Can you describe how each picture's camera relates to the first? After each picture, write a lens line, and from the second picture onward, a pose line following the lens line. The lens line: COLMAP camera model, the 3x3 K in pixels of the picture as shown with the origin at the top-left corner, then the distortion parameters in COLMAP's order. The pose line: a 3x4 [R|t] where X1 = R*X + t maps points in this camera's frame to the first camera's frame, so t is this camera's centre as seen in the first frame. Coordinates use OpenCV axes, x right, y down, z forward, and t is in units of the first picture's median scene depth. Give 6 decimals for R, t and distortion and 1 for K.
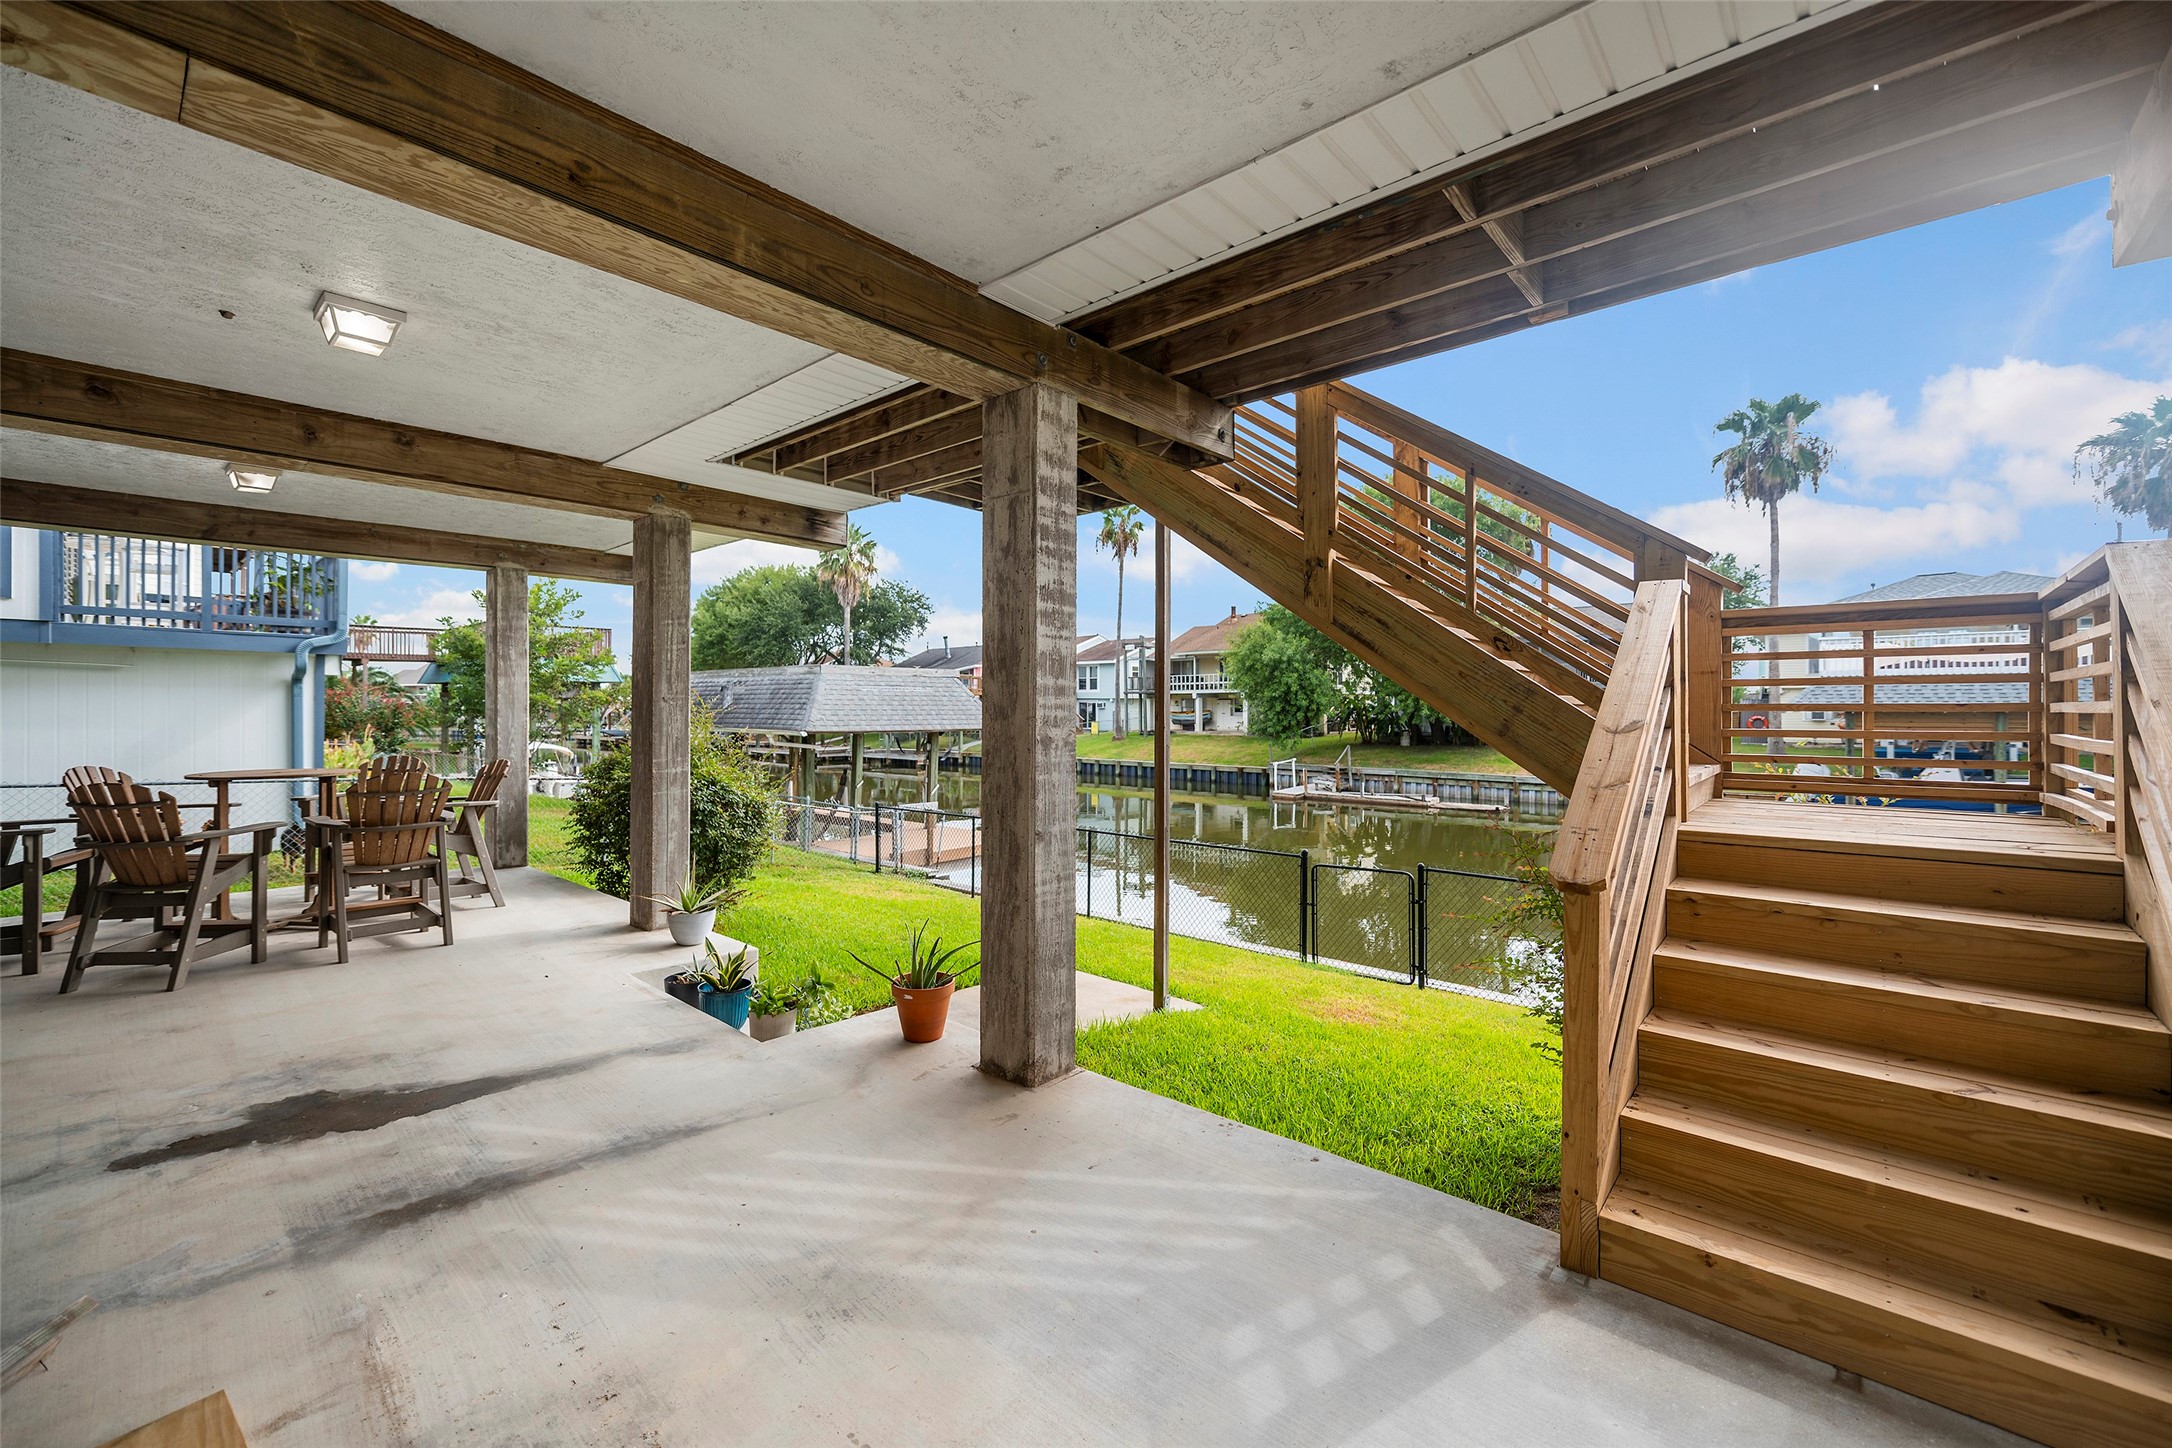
lens RADIAL K [[883.4, 0, 1078.8], [0, 883.4, 707.4], [0, 0, 1]] dist [-0.005138, -0.000497]
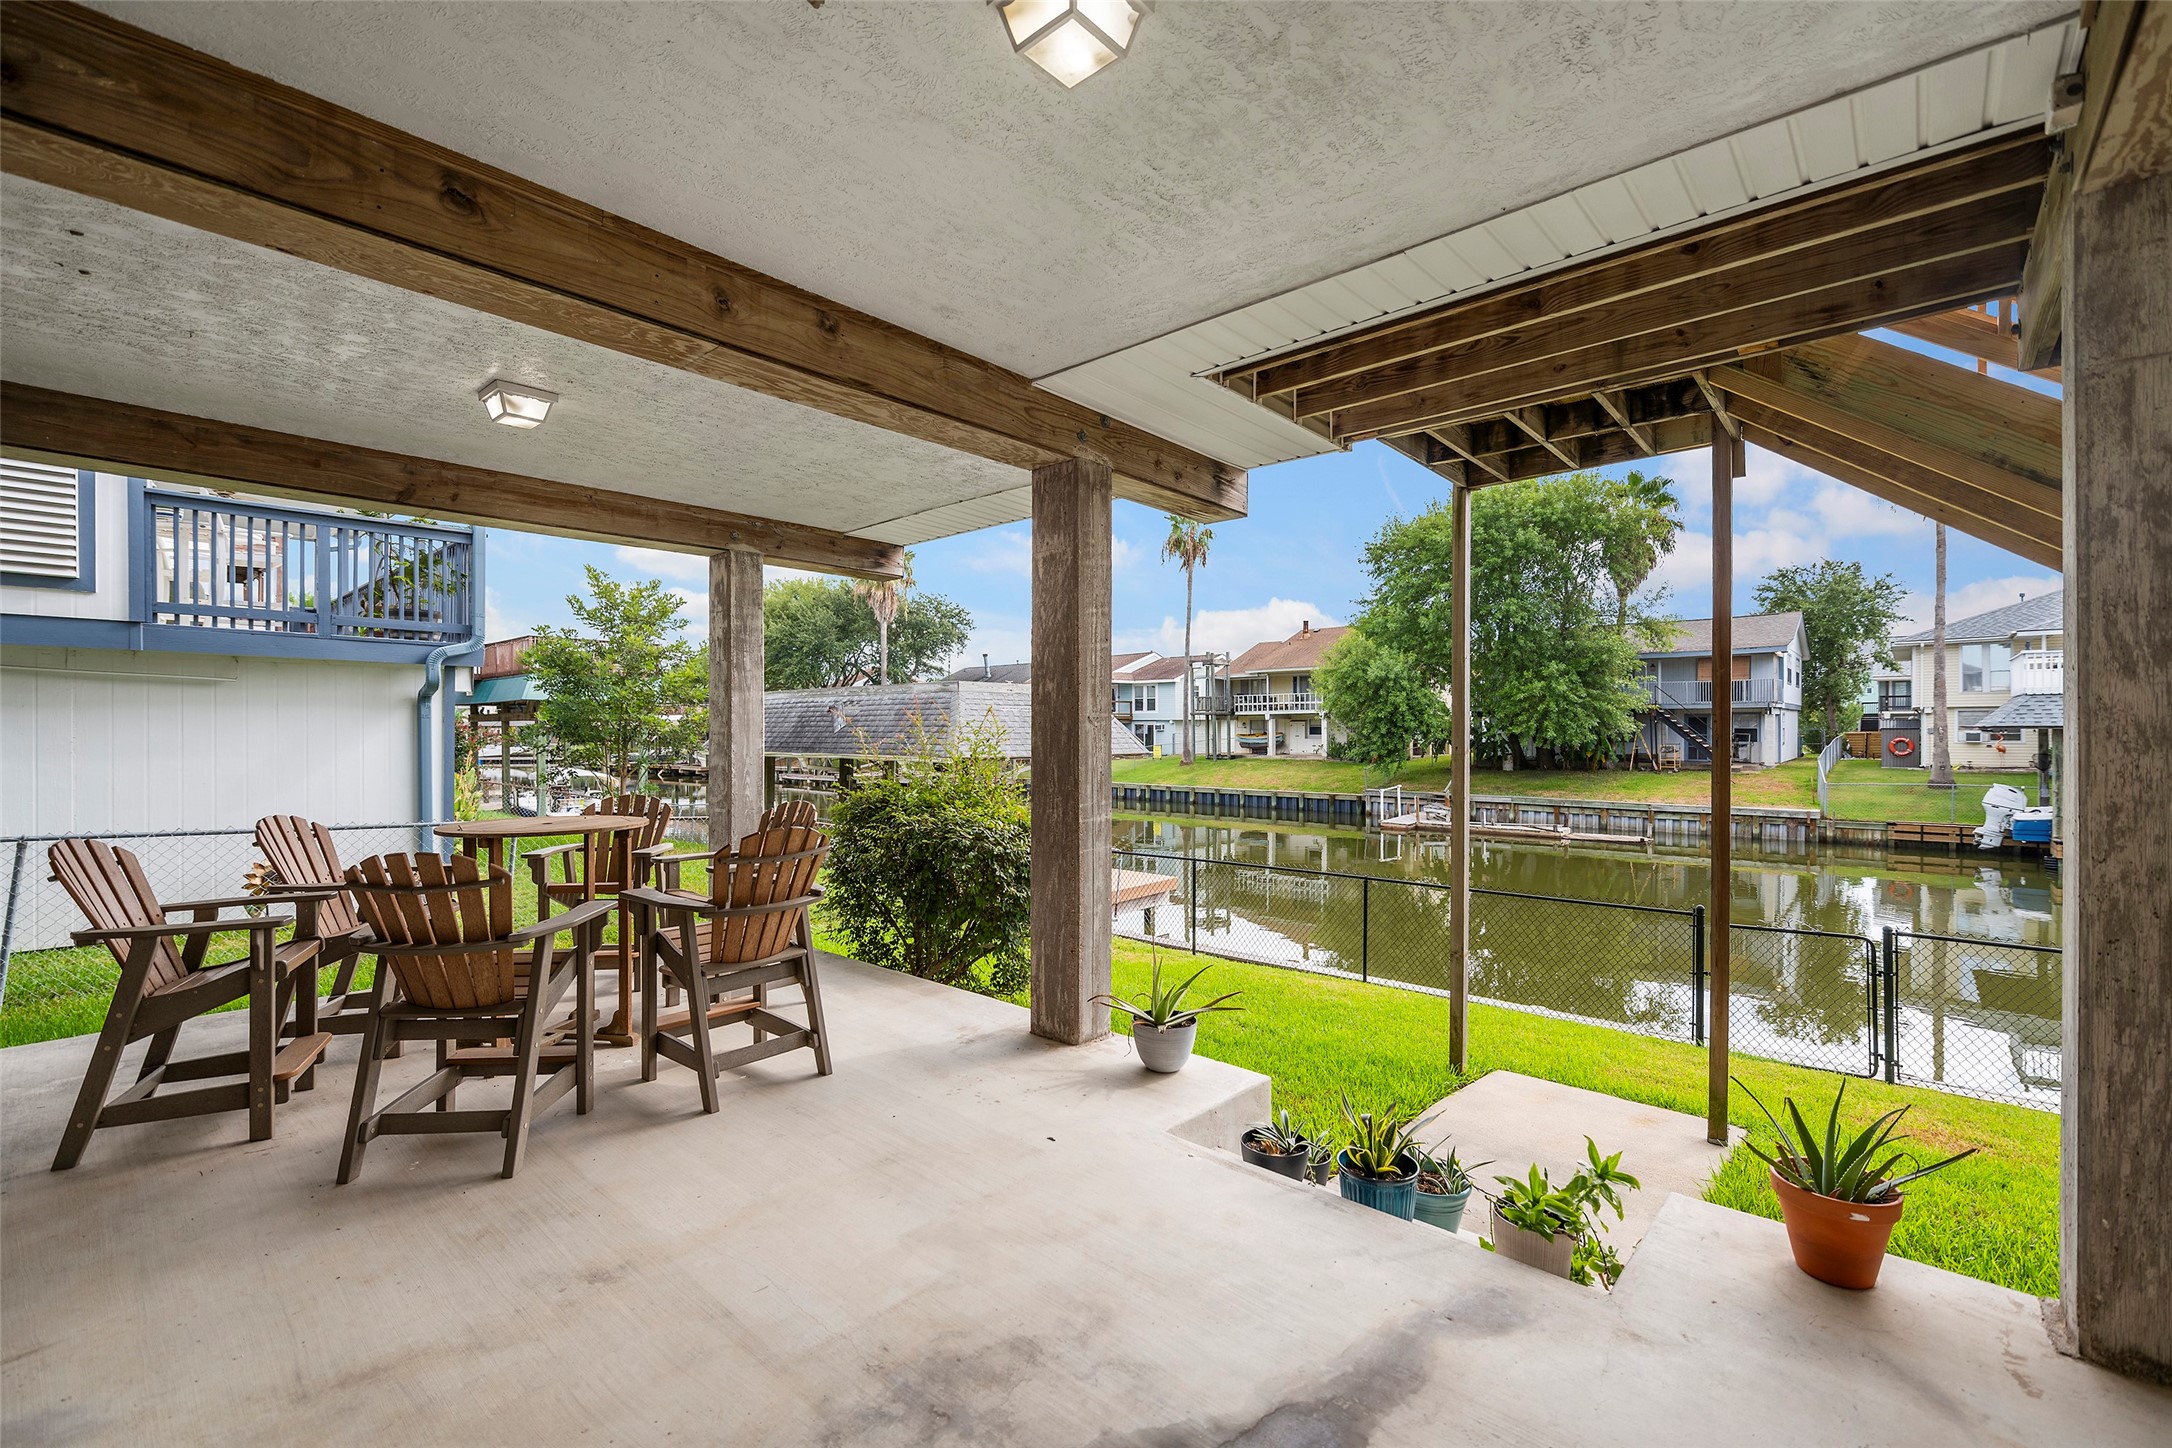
lens RADIAL K [[921.7, 0, 1091.0], [0, 921.7, 734.9], [0, 0, 1]] dist [-0.005411, -0.000576]
pose [[0.999996, -0.001731, 0.002024, -0.080689], [0.001719, 0.999982, 0.005696, -0.000144], [-0.002034, -0.005693, 0.999982, 0.043949]]
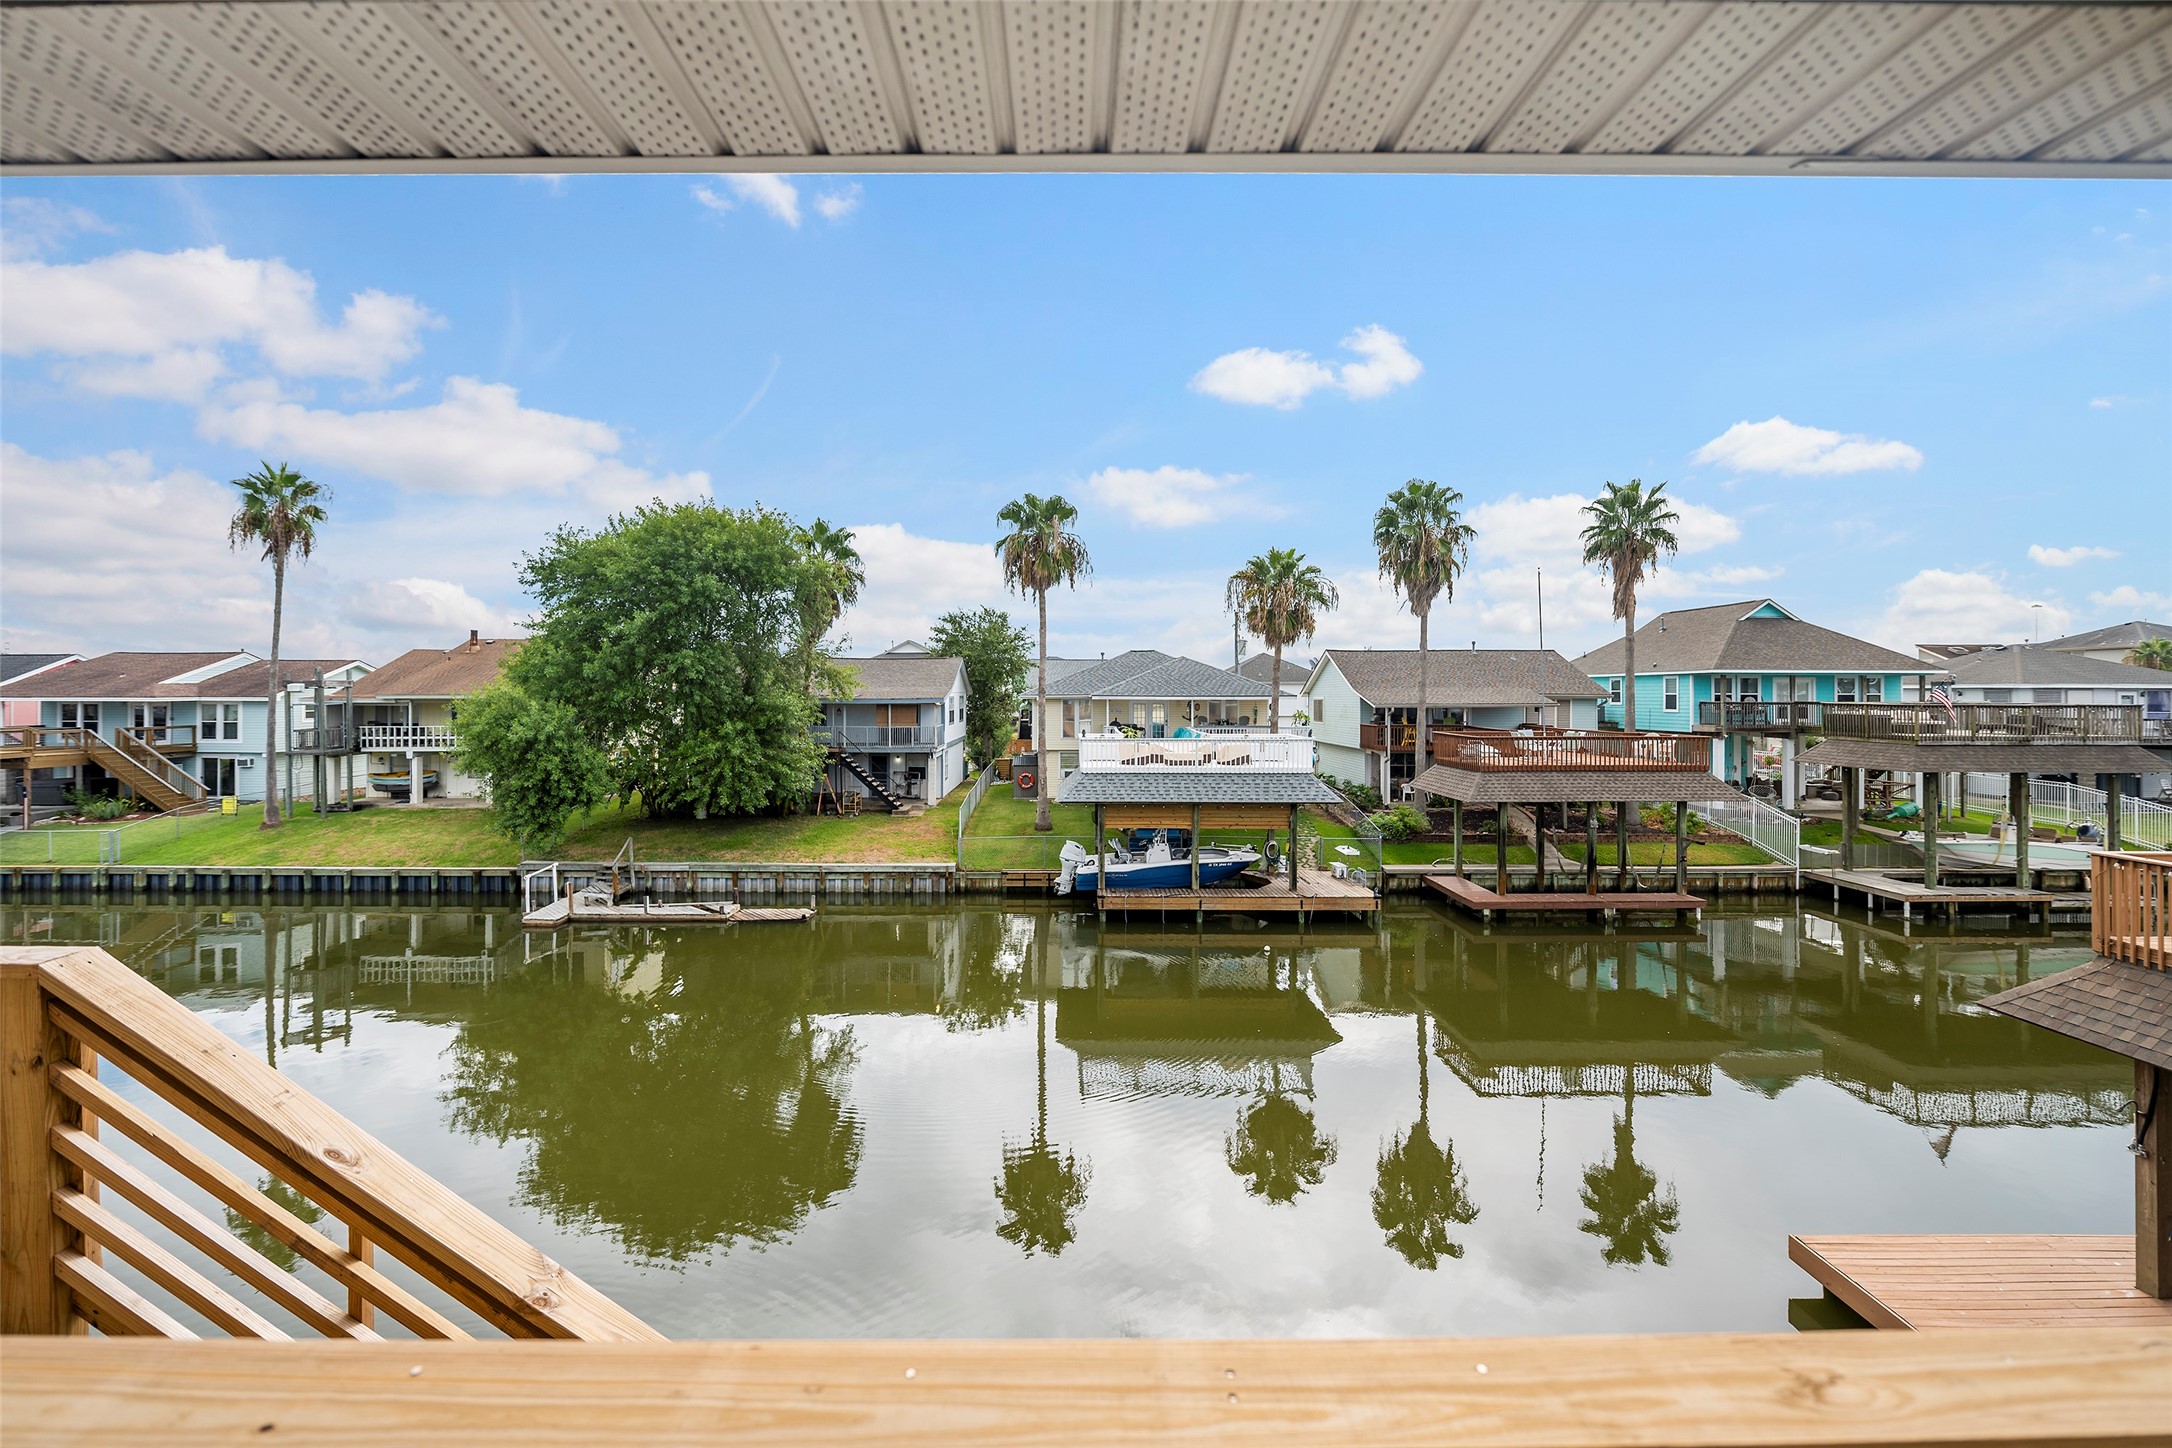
lens RADIAL K [[941.7, 0, 1072.5], [0, 941.7, 684.1], [0, 0, 1]] dist [-0.008391, -0.000068]
pose [[0.746768, 0.006820, 0.665050, 0.035371], [-0.002687, 0.999970, -0.007237, -0.095984], [-0.665080, 0.003617, 0.746764, 0.089040]]
